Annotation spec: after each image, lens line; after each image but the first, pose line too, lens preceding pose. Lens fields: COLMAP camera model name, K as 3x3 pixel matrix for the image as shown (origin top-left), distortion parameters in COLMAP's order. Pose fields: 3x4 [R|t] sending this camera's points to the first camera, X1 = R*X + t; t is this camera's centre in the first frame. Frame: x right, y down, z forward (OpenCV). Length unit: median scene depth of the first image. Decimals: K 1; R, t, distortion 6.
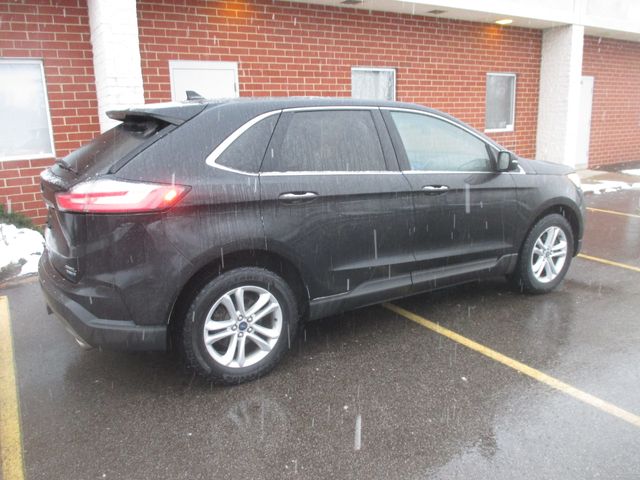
lens RADIAL K [[522.3, 0, 315.8], [0, 522.3, 240.8], [0, 0, 1]] dist [-0.045641, 0.004448]
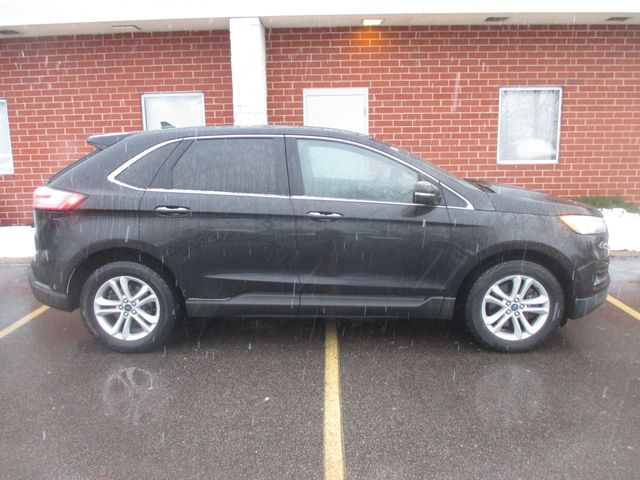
lens RADIAL K [[524.8, 0, 320.0], [0, 524.8, 240.0], [0, 0, 1]] dist [-0.047506, 0.007618]
pose [[0.843417, 0.111938, -0.525469, 0.348327], [-0.130122, 0.991495, 0.002357, -0.024625], [0.521264, 0.066387, 0.850809, 0.059621]]
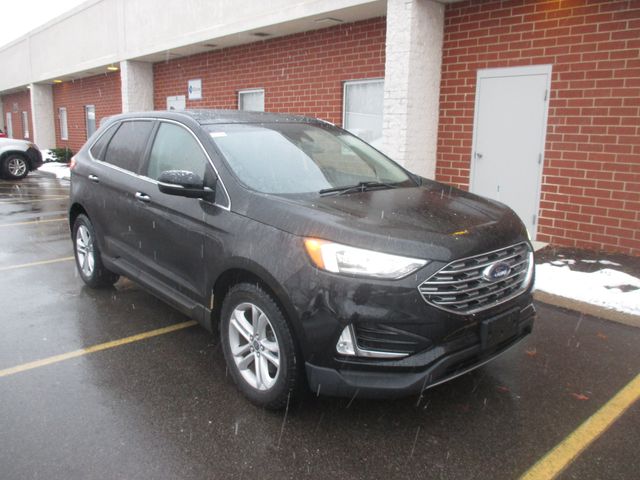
lens RADIAL K [[524.8, 0, 320.0], [0, 524.8, 240.0], [0, 0, 1]] dist [-0.047506, 0.007618]
pose [[0.175349, 0.228277, -0.957676, 0.599221], [-0.249025, 0.951398, 0.181184, -0.134456], [0.952491, 0.206714, 0.223673, 0.511833]]
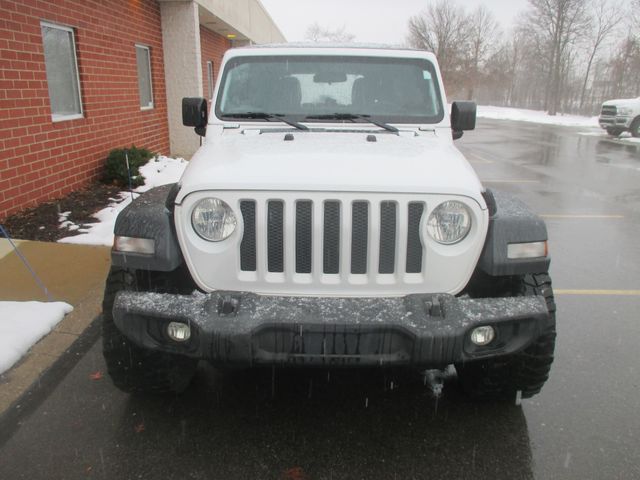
lens RADIAL K [[524.8, 0, 320.0], [0, 524.8, 240.0], [0, 0, 1]] dist [-0.047506, 0.007618]
pose [[0.527578, -0.212036, 0.822619, -0.406434], [0.183240, 0.973958, 0.133526, -0.072171], [-0.829508, 0.080292, 0.552692, 0.351042]]
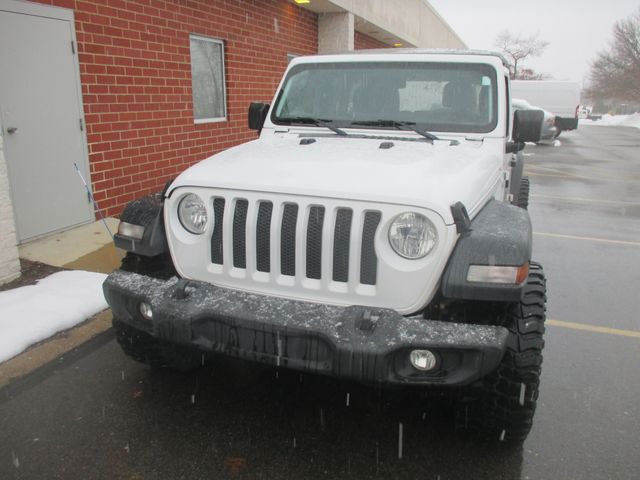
lens RADIAL K [[524.8, 0, 320.0], [0, 524.8, 240.0], [0, 0, 1]] dist [-0.047506, 0.007618]
pose [[0.782202, -0.136726, 0.607837, -0.336238], [0.120467, 0.990402, 0.067754, -0.053087], [-0.611267, 0.020227, 0.791166, 0.270591]]
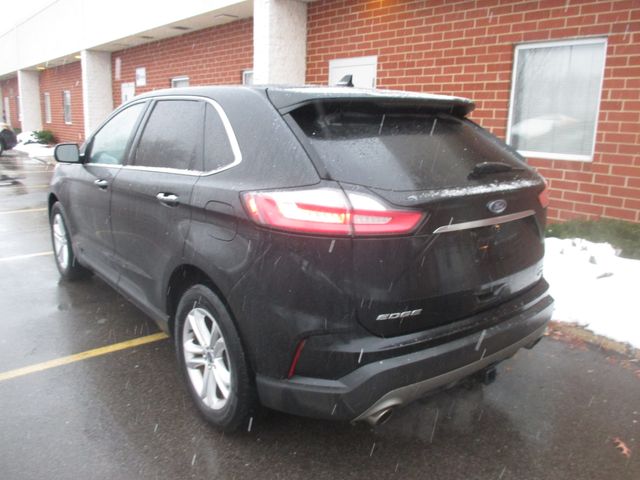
lens RADIAL K [[524.8, 0, 320.0], [0, 524.8, 240.0], [0, 0, 1]] dist [-0.047506, 0.007618]
pose [[0.132110, 0.252826, -0.958450, 0.793630], [-0.257903, 0.942390, 0.213041, -0.197413], [0.957096, 0.219043, 0.189704, 0.767380]]
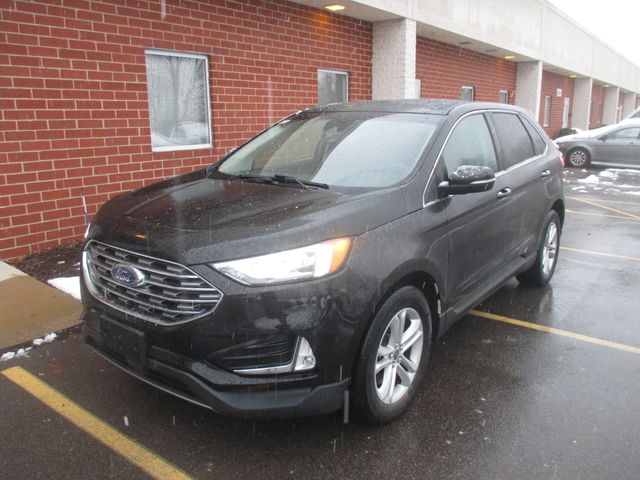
lens RADIAL K [[524.8, 0, 320.0], [0, 524.8, 240.0], [0, 0, 1]] dist [-0.047506, 0.007618]
pose [[0.930457, -0.063746, 0.360812, 0.021666], [0.067095, 0.997741, 0.003249, -0.072324], [-0.360205, 0.021186, 0.932633, 0.300490]]
